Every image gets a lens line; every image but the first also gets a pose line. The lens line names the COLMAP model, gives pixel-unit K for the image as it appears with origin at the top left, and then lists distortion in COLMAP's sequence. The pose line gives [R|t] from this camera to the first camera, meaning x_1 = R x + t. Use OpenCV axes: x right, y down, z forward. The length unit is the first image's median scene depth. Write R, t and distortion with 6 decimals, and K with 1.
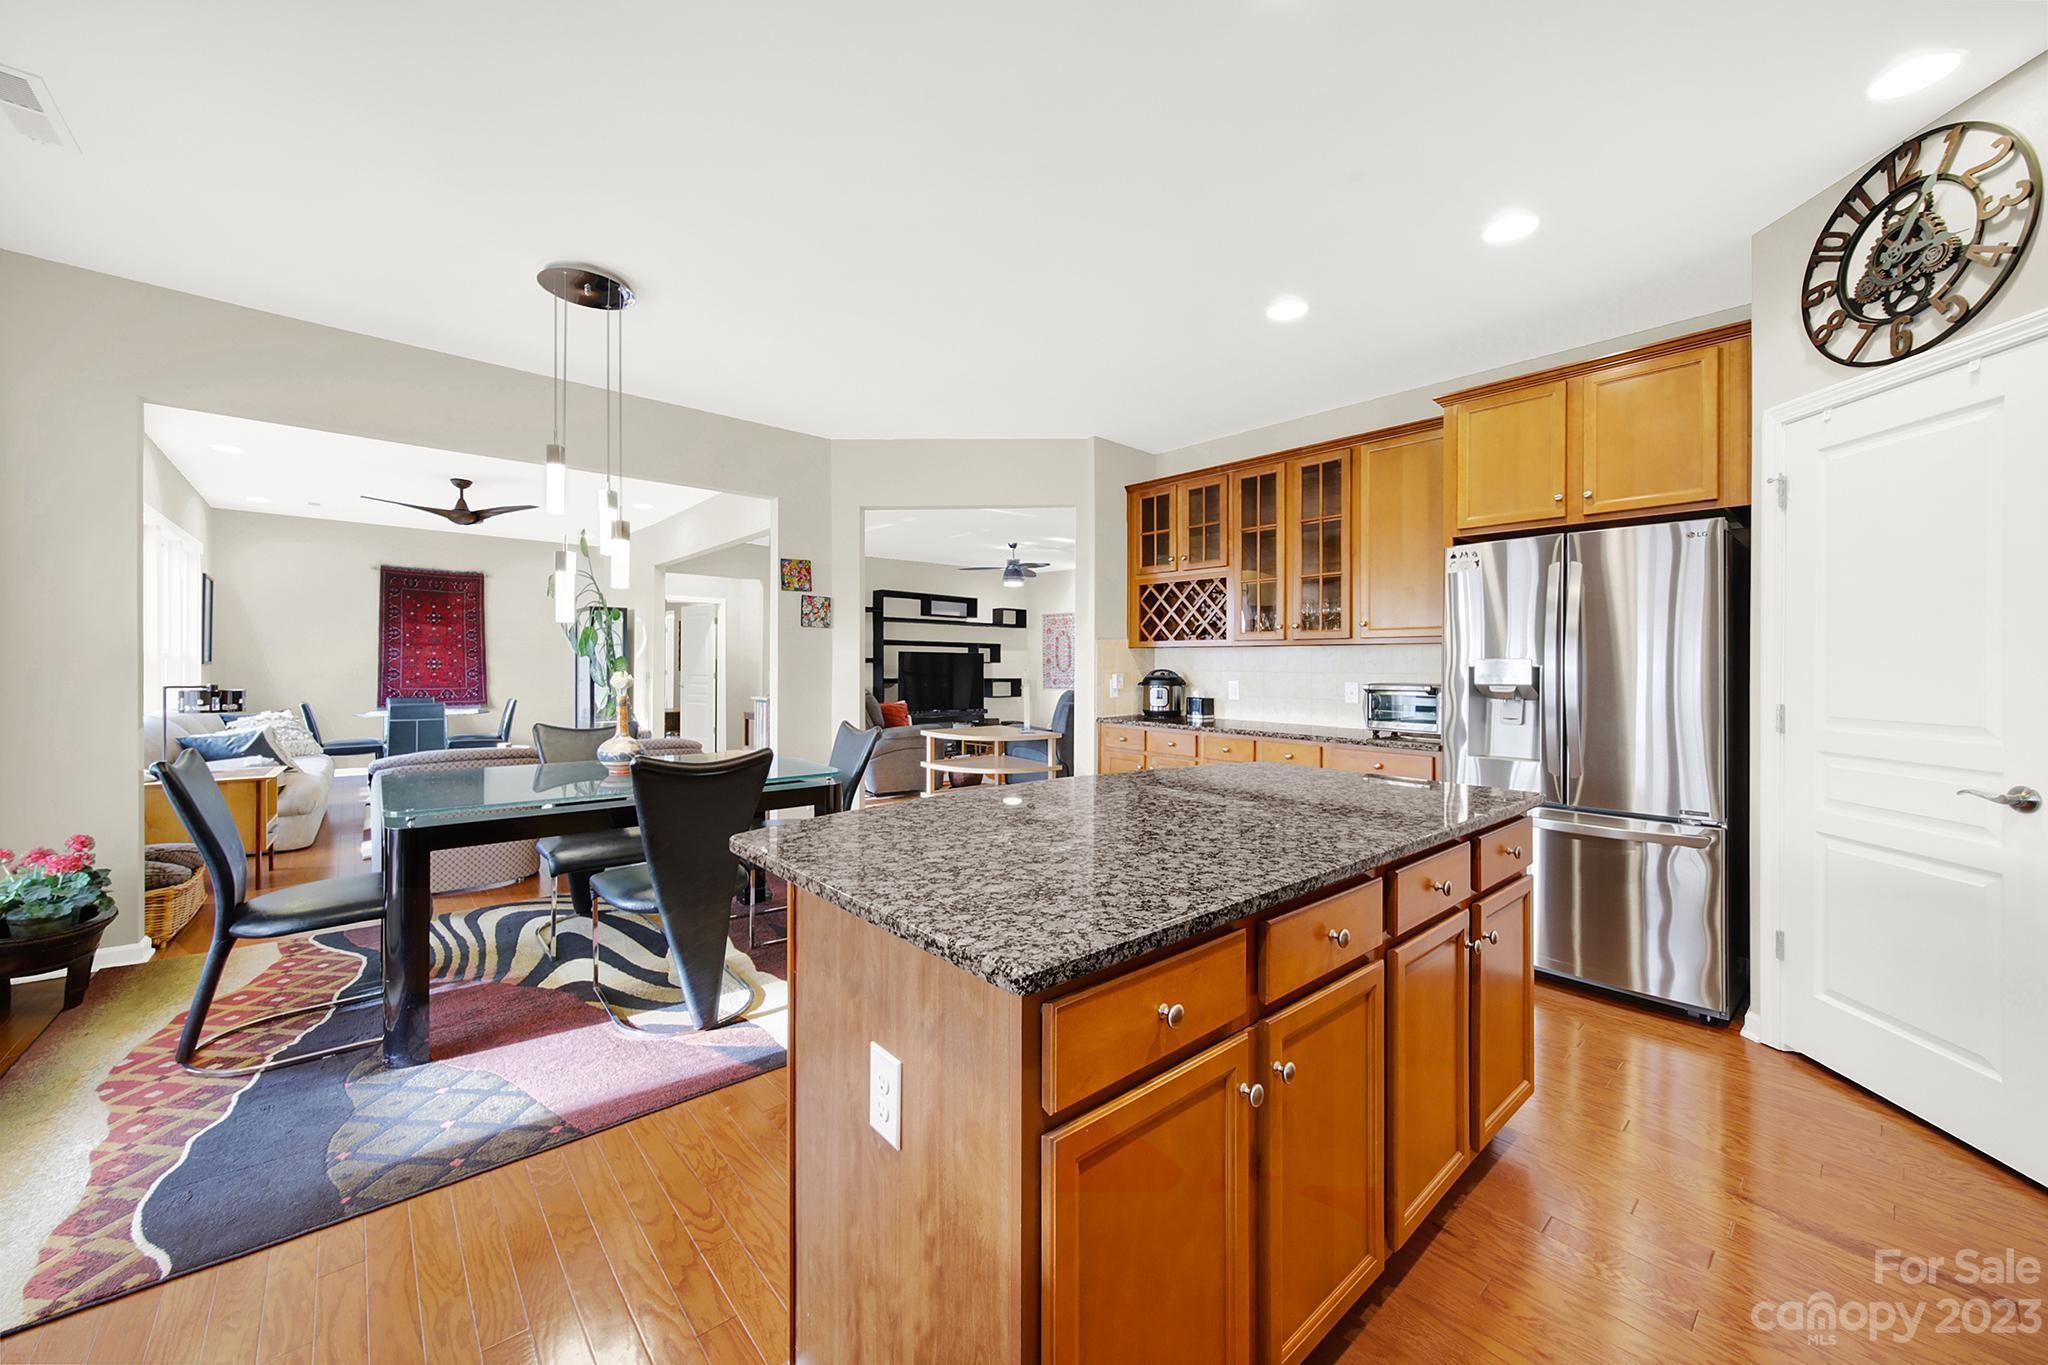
lens RADIAL K [[757.8, 0, 1020.4], [0, 757.8, 675.4], [0, 0, 1]] dist [0.001270, -0.001898]
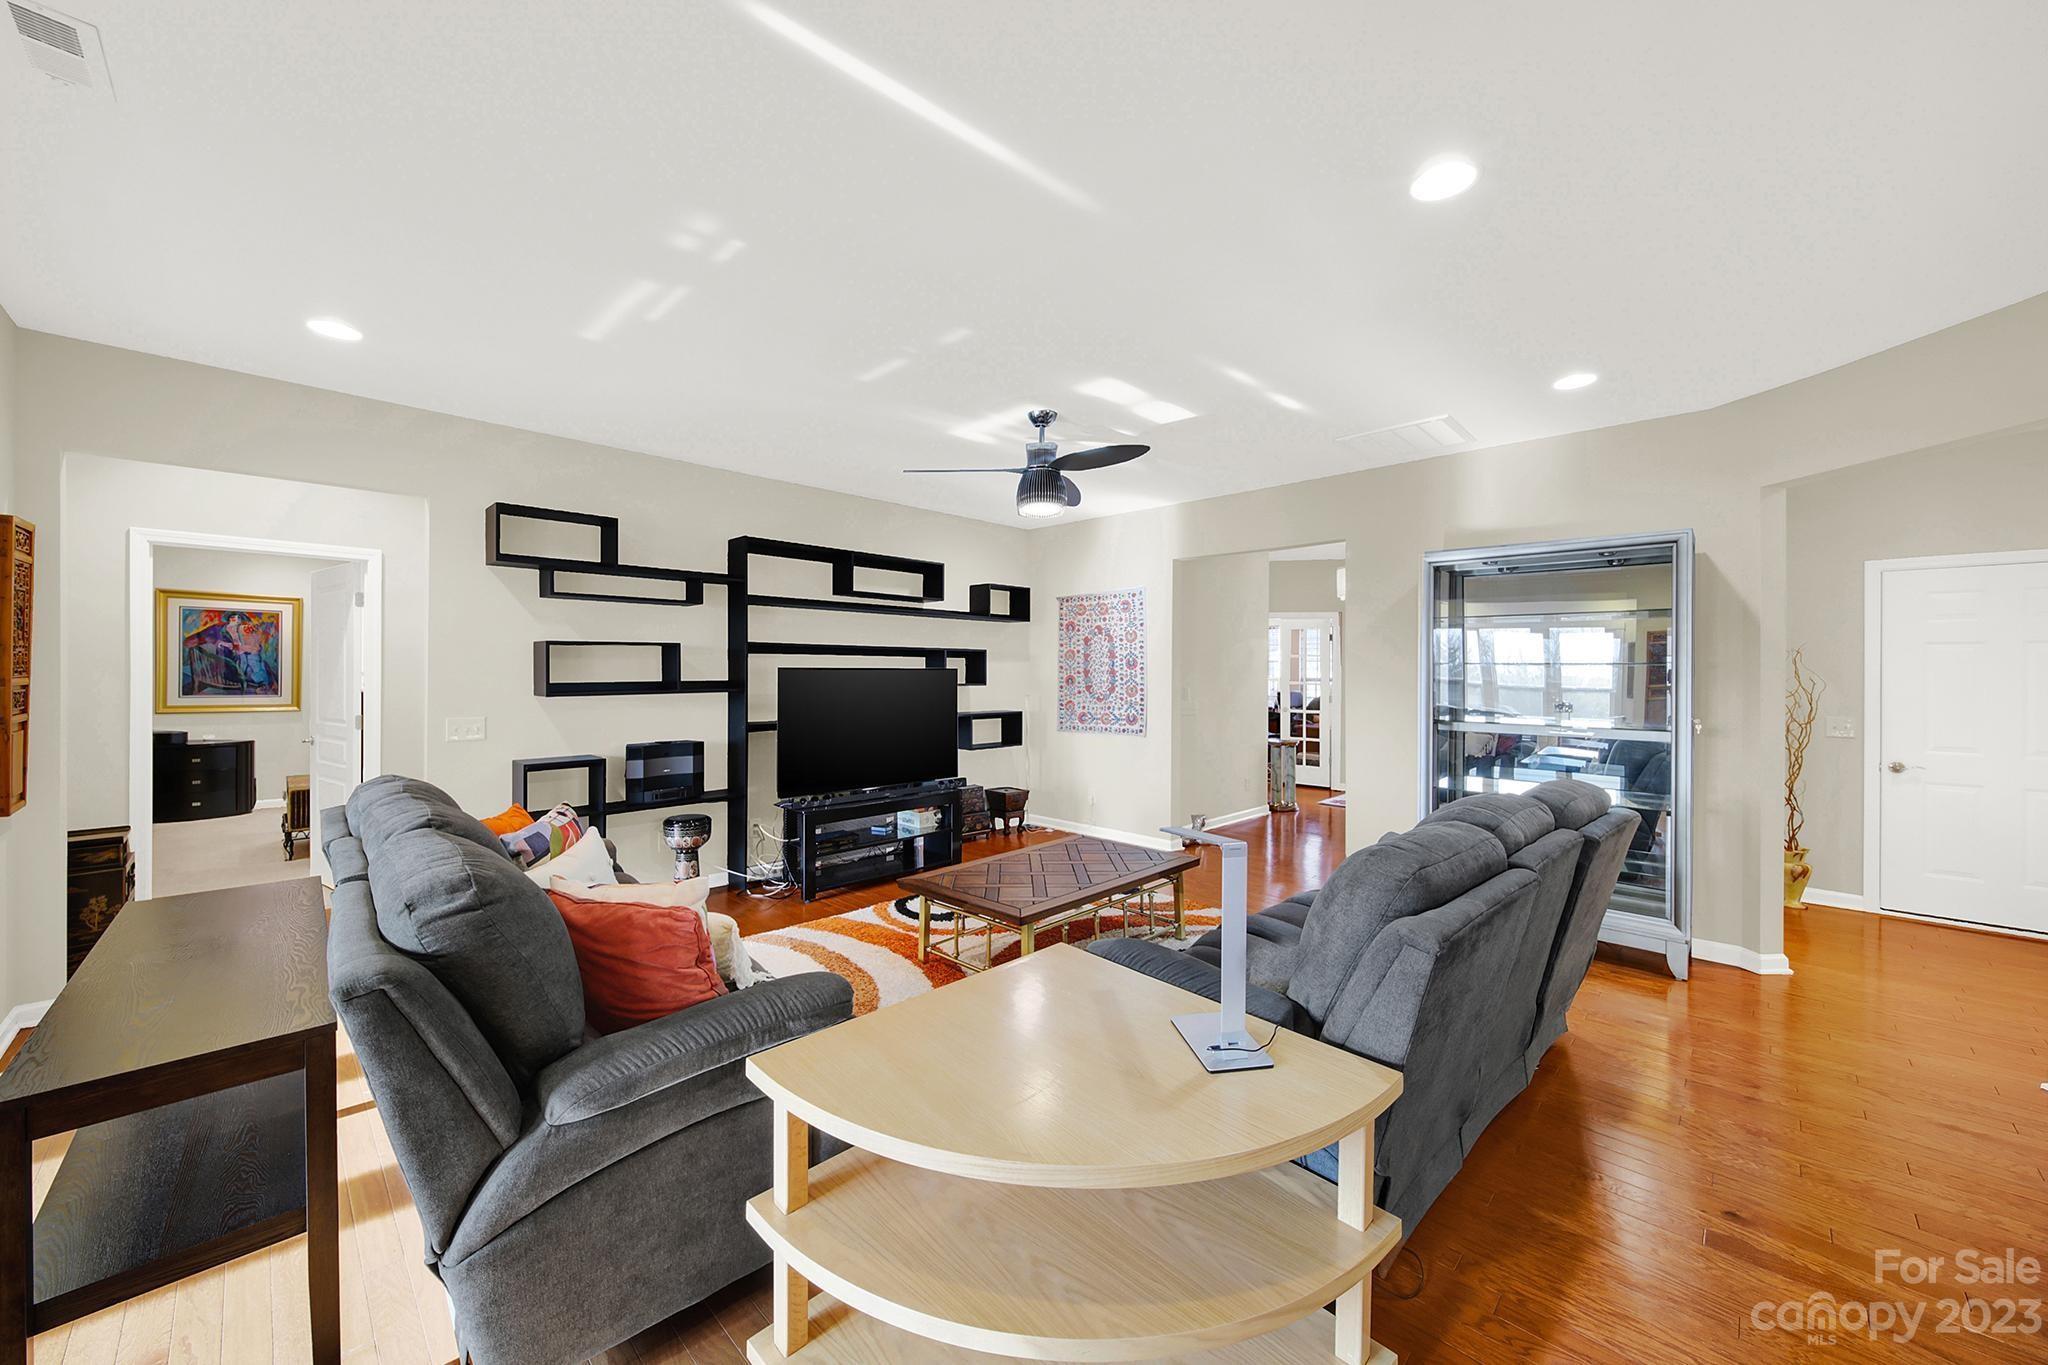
lens RADIAL K [[757.8, 0, 1030.4], [0, 757.8, 675.8], [0, 0, 1]] dist [0.001270, -0.001898]
pose [[0.996298, -0.005450, 0.085795, -0.095621], [0.005870, 0.999972, -0.004639, -0.047555], [-0.085767, 0.005125, 0.996302, 1.065017]]
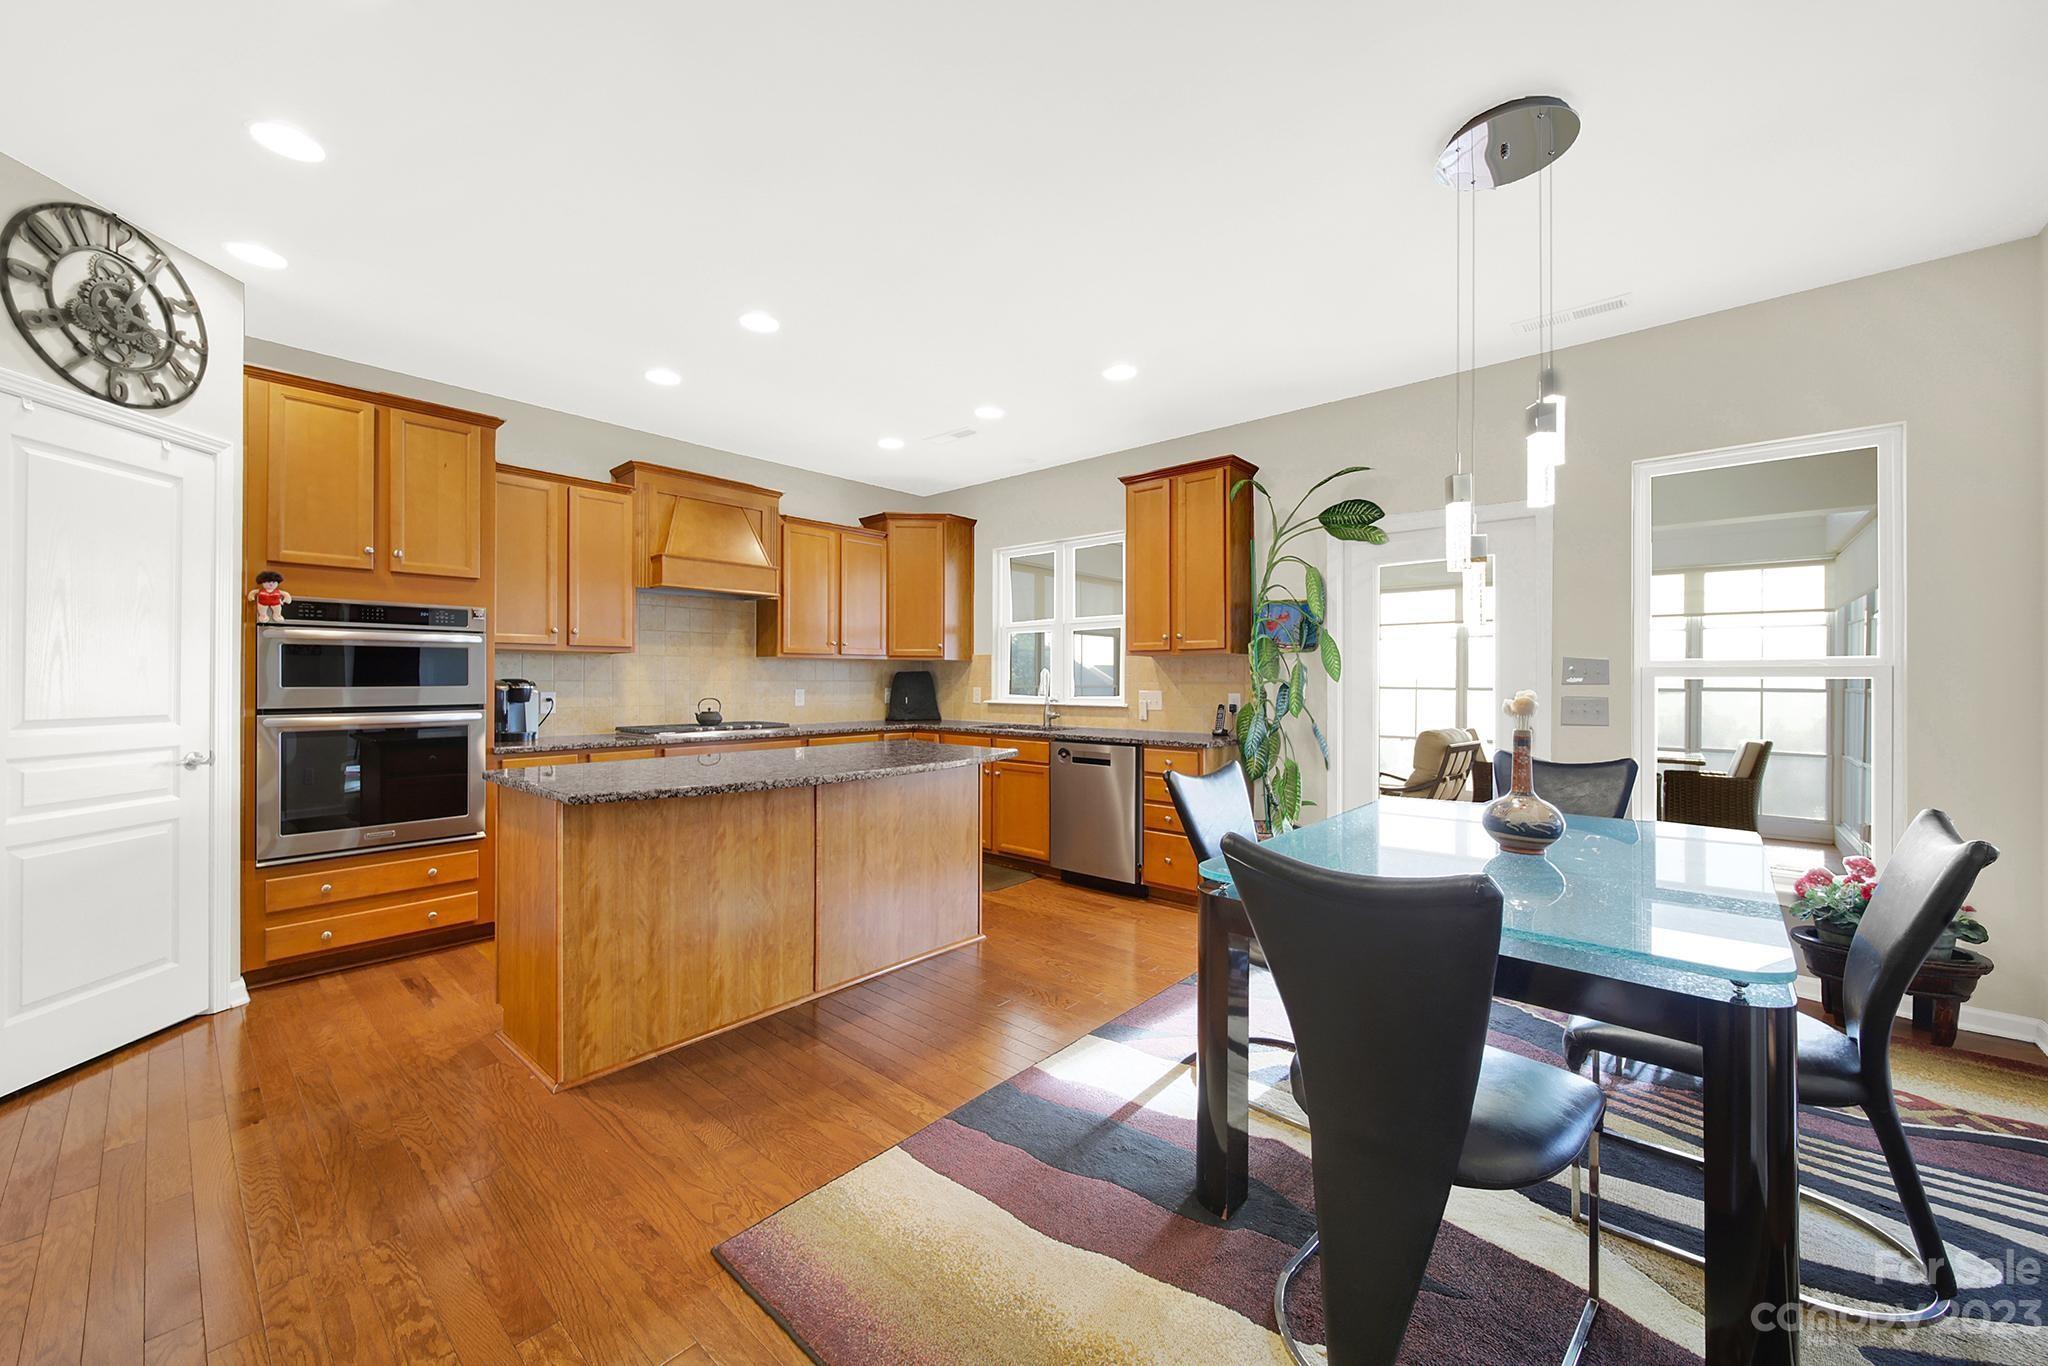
lens RADIAL K [[757.8, 0, 1023.0], [0, 757.8, 682.5], [0, 0, 1]] dist [0.001270, -0.001898]
pose [[-0.990713, -0.008430, -0.135706, -0.021629], [-0.009903, 0.999899, 0.010185, -0.007193], [0.135606, 0.011435, -0.990697, 0.963284]]
